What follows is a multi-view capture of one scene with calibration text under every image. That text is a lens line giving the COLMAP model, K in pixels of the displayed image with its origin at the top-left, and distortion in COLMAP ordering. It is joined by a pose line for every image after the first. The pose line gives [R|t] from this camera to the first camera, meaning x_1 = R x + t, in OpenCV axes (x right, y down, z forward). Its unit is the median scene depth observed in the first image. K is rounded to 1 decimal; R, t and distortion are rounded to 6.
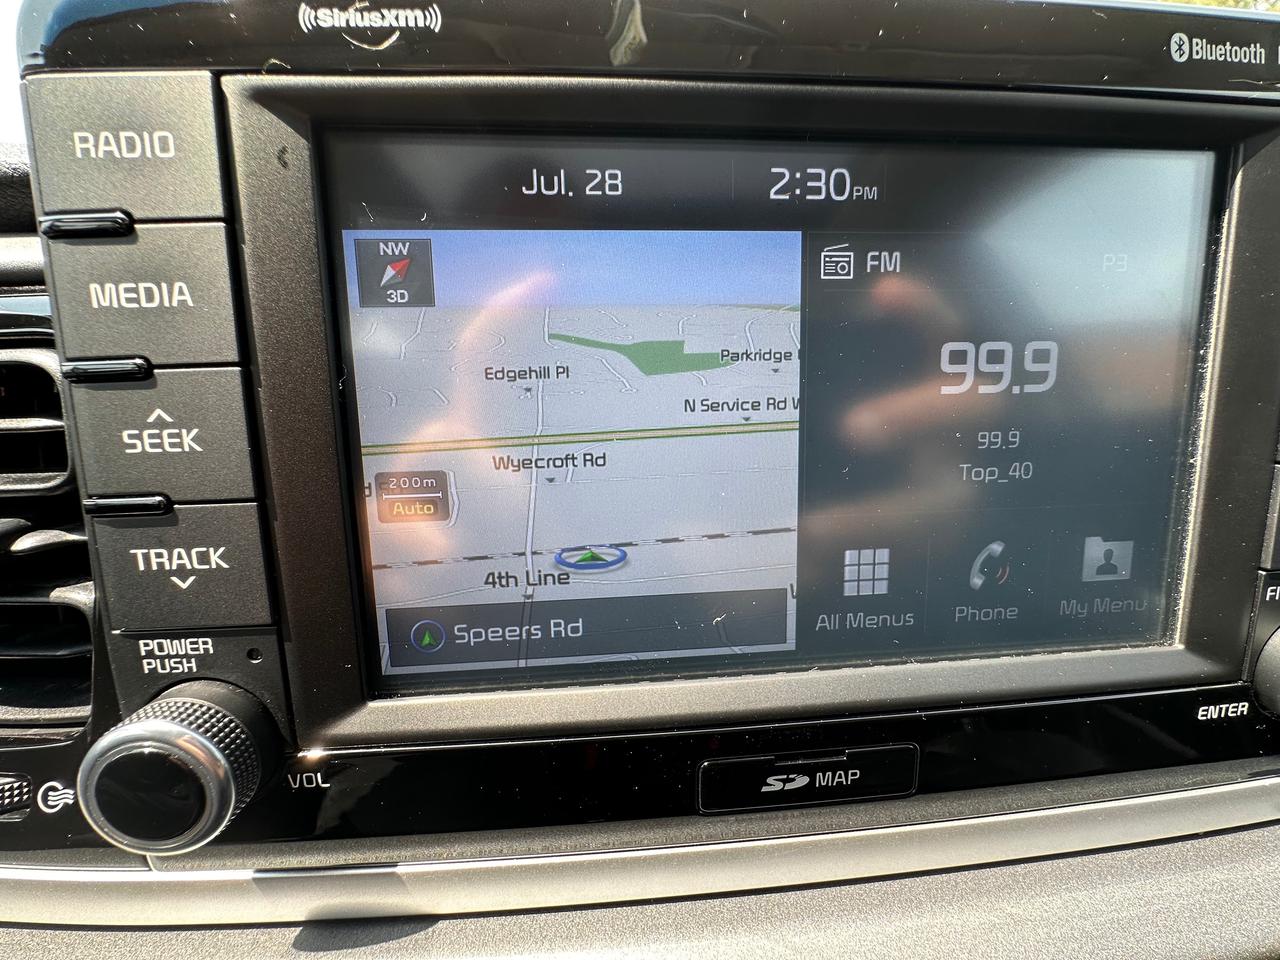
lens RADIAL K [[509.4, 0, 640.9], [0, 509.4, 484.9], [0, 0, 1]] dist [-0.001293, 0.000264]
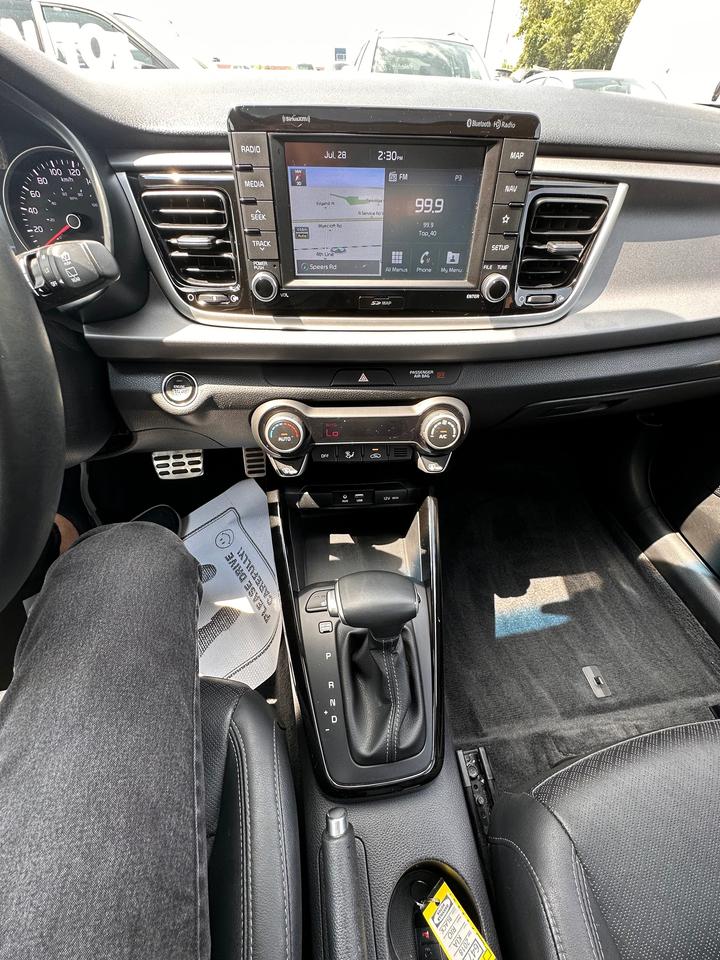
lens RADIAL K [[382.1, 0, 362.6], [0, 382.1, 475.4], [0, 0, 1]] dist [-0.001293, 0.000264]
pose [[0.998926, 0.046147, -0.004195, 0.248104], [-0.039190, 0.889687, 0.454886, 0.387725], [0.024724, -0.454233, 0.890540, -3.185703]]
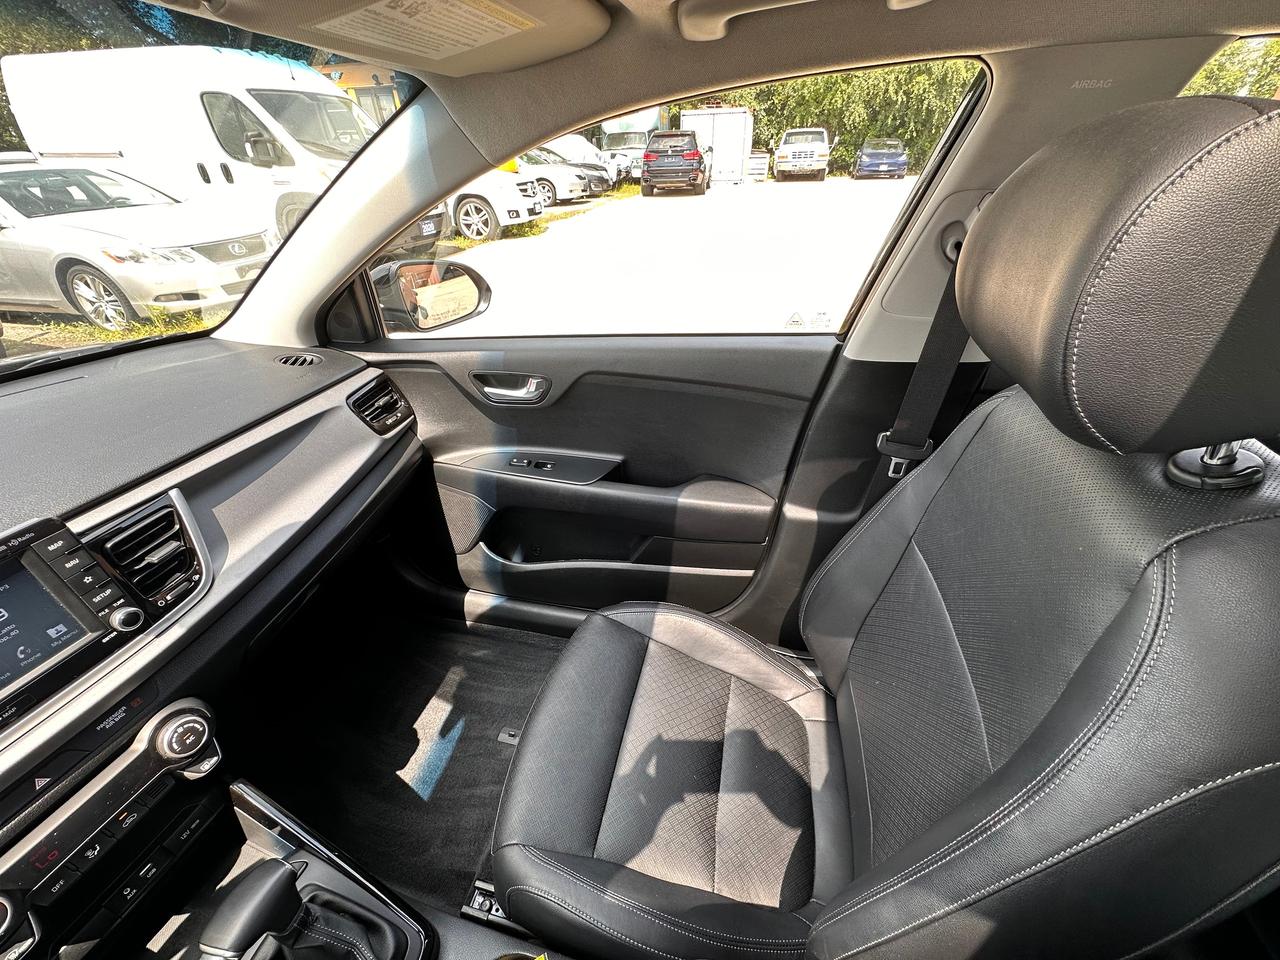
lens RADIAL K [[509.4, 0, 635.1], [0, 509.4, 481.5], [0, 0, 1]] dist [-0.001293, 0.000264]
pose [[0.399574, -0.493452, 0.772558, 0.116959], [0.289873, 0.867529, 0.404188, -1.534859], [-0.869663, 0.062441, 0.489680, -6.596892]]
